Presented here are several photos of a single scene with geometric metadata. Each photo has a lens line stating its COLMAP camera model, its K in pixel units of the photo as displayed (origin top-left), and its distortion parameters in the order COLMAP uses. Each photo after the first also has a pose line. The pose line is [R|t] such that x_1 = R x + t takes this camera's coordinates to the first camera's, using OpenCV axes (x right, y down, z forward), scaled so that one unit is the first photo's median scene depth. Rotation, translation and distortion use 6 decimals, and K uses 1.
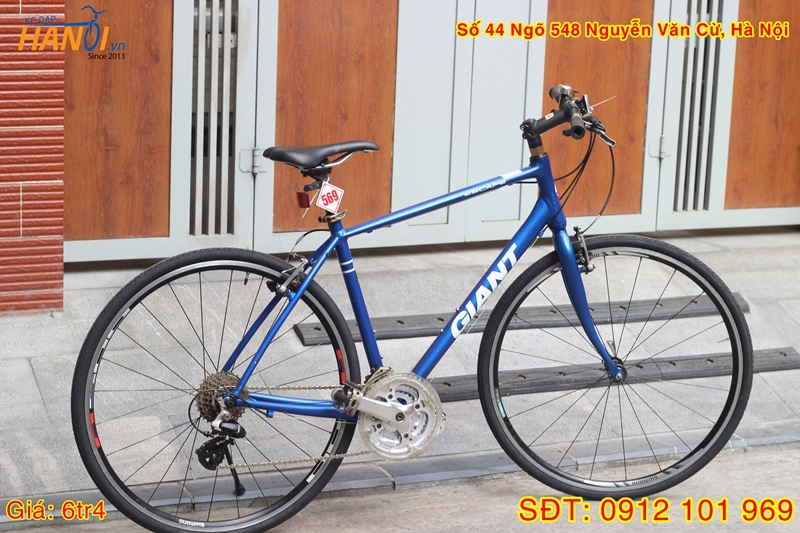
lens RADIAL K [[2009.8, 0, 400.0], [0, 2009.8, 266.5], [0, 0, 1]] dist [-0.082428, -0.124237]
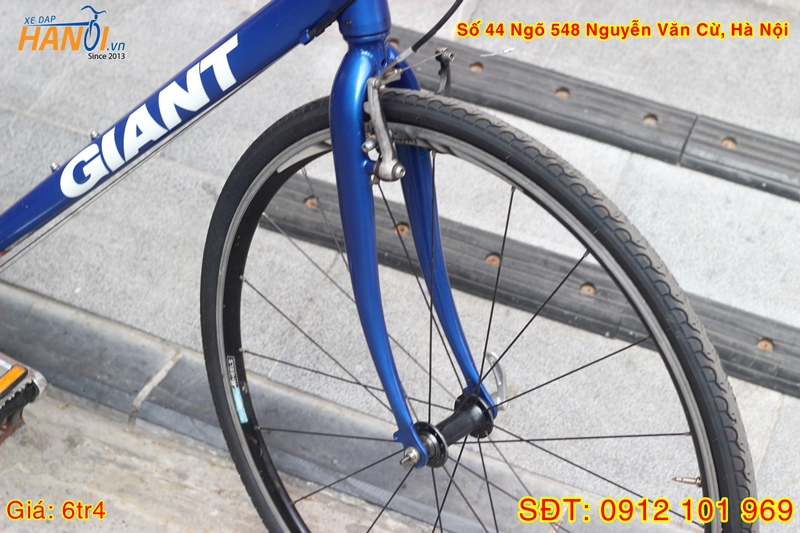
lens RADIAL K [[2009.8, 0, 400.0], [0, 2009.8, 266.5], [0, 0, 1]] dist [-0.082428, -0.124237]
pose [[0.694725, 0.426459, -0.579215, 0.319531], [-0.246953, 0.897746, 0.364782, -0.119307], [0.675553, -0.110385, 0.729002, 0.741351]]
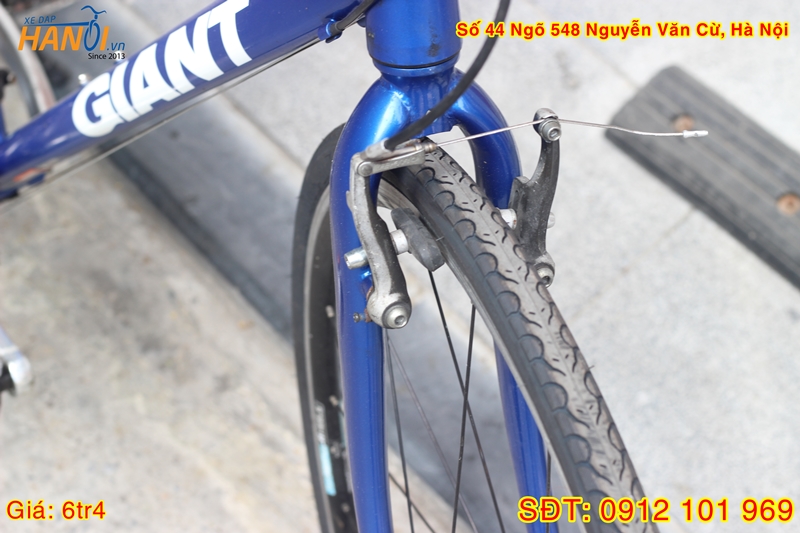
lens RADIAL K [[2009.8, 0, 400.0], [0, 2009.8, 266.5], [0, 0, 1]] dist [-0.082428, -0.124237]
pose [[0.272256, 0.692499, -0.668073, 0.232148], [-0.249204, 0.721357, 0.646174, -0.137434], [0.929394, -0.009438, 0.368967, 0.937114]]
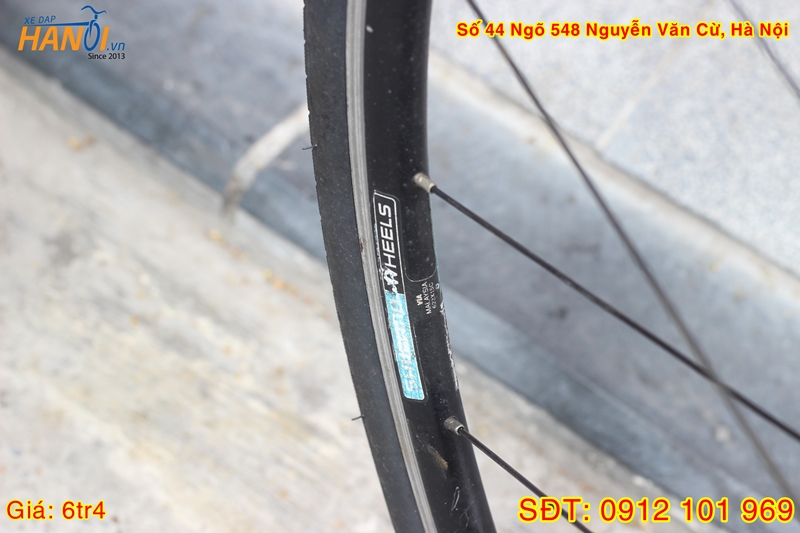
lens RADIAL K [[2009.8, 0, 400.0], [0, 2009.8, 266.5], [0, 0, 1]] dist [-0.082428, -0.124237]
pose [[0.470688, 0.660277, -0.585224, 0.126719], [-0.258625, 0.737410, 0.623971, -0.009157], [0.843544, -0.142342, 0.517854, 0.967493]]
